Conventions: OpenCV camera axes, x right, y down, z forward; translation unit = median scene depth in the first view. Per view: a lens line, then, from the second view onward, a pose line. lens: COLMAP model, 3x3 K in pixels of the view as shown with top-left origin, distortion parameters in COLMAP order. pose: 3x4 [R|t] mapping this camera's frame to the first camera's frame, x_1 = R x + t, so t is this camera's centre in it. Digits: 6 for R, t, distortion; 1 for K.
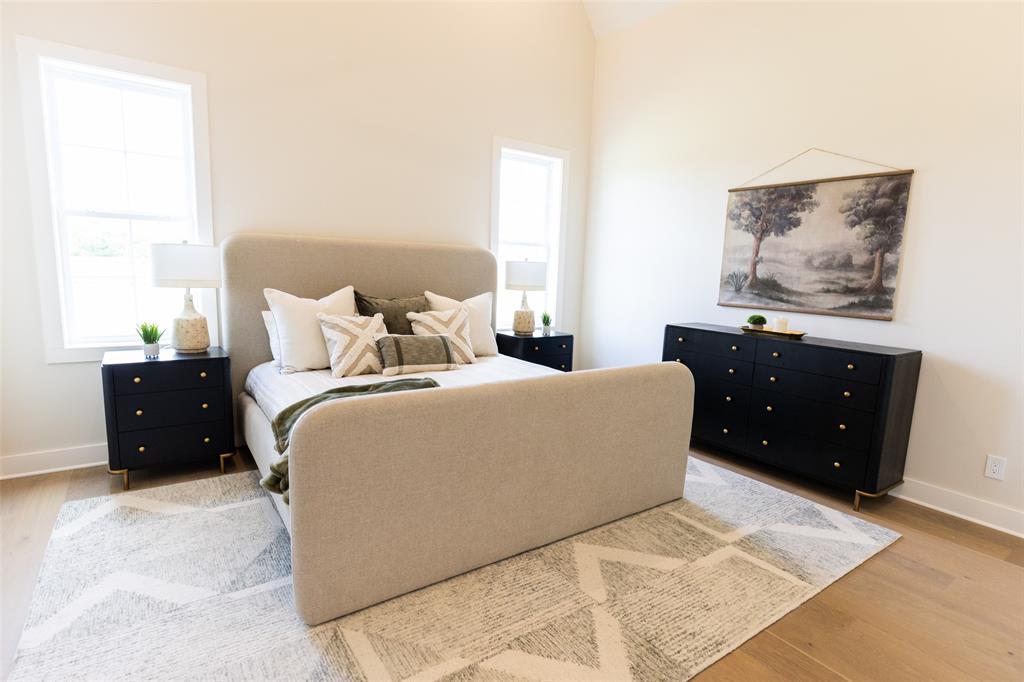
lens RADIAL K [[525.6, 0, 514.1], [0, 525.6, 340.4], [0, 0, 1]] dist [-0.002753, 0.001473]
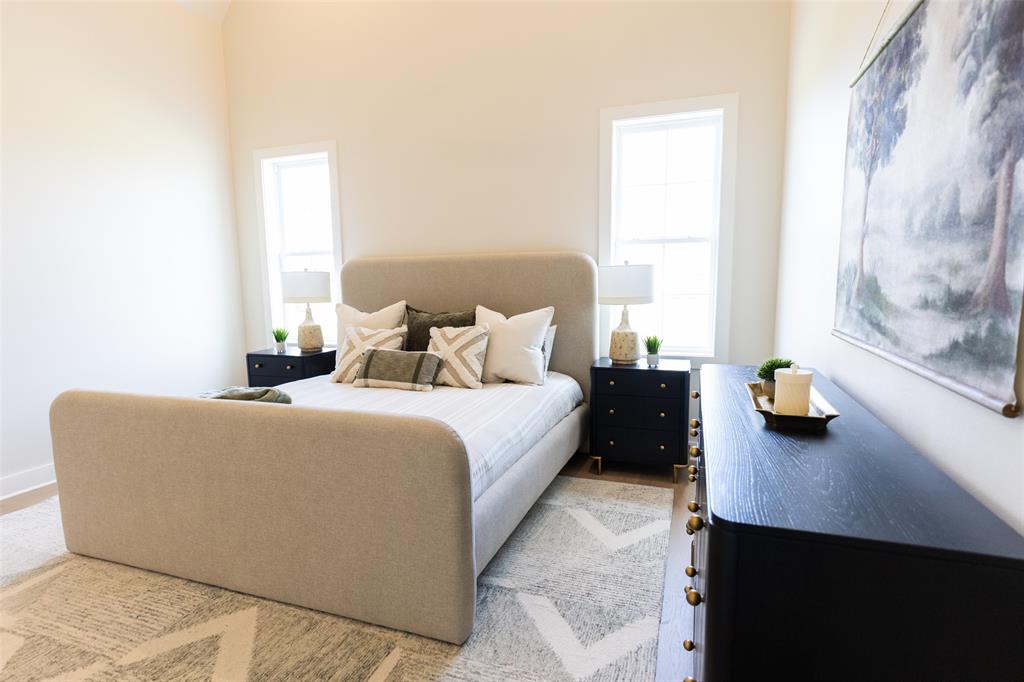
lens RADIAL K [[525.6, 0, 510.7], [0, 525.6, 341.4], [0, 0, 1]] dist [-0.002753, 0.001473]
pose [[0.577743, 0.054413, -0.814403, 0.743553], [-0.075376, 0.997069, 0.013145, -0.056077], [0.812731, 0.053792, 0.580151, 0.609611]]
